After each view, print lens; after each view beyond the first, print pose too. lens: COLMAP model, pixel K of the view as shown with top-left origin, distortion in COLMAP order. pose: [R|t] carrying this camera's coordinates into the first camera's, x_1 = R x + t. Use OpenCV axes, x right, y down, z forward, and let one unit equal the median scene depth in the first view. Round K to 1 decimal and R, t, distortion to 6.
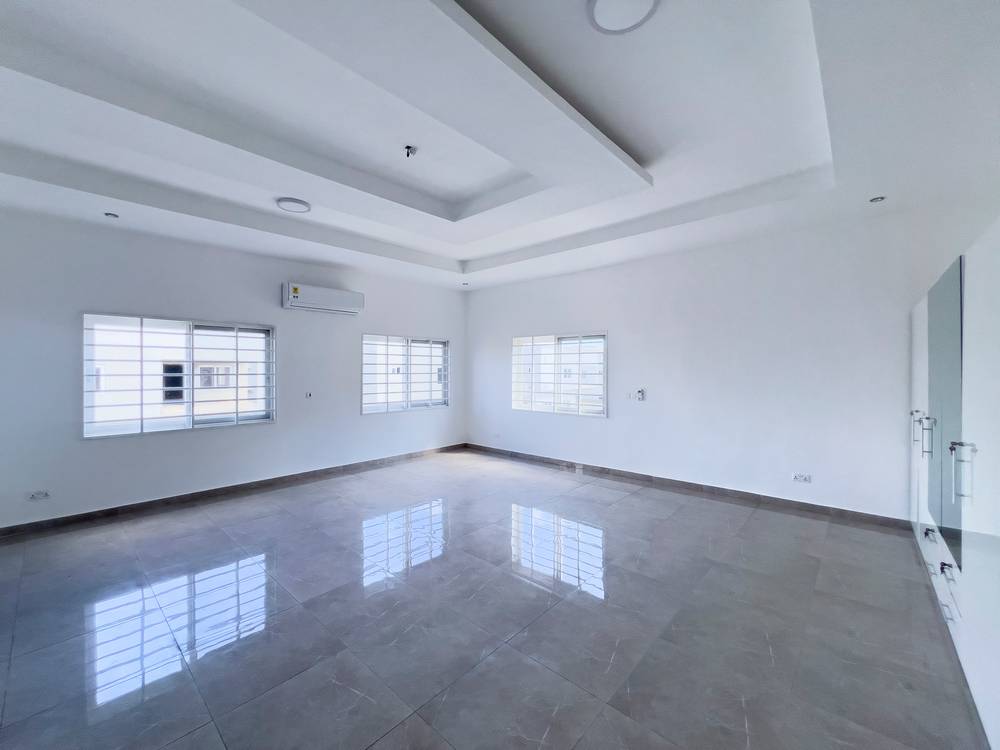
lens RADIAL K [[416.1, 0, 500.6], [0, 416.1, 371.7], [0, 0, 1]] dist [-0.002844, 0.001074]
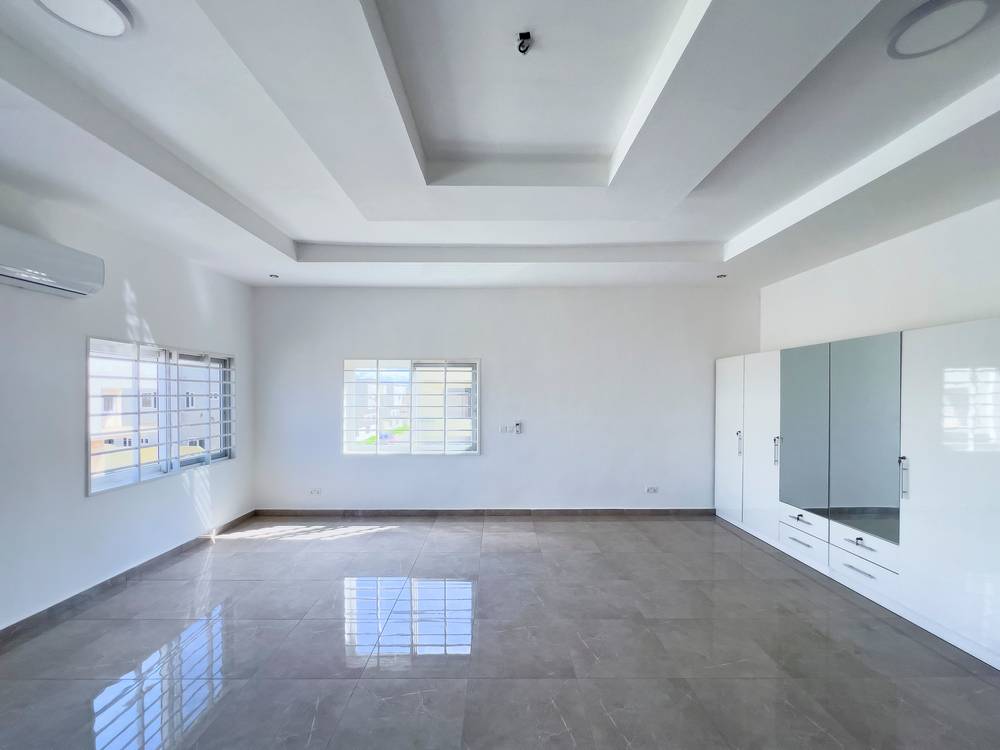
lens RADIAL K [[416.1, 0, 490.7], [0, 416.1, 396.6], [0, 0, 1]] dist [-0.002844, 0.001074]
pose [[0.730771, -0.003659, 0.682613, -0.320400], [0.004489, 0.999990, 0.000554, -0.015155], [-0.682608, 0.002660, 0.730780, 0.294382]]
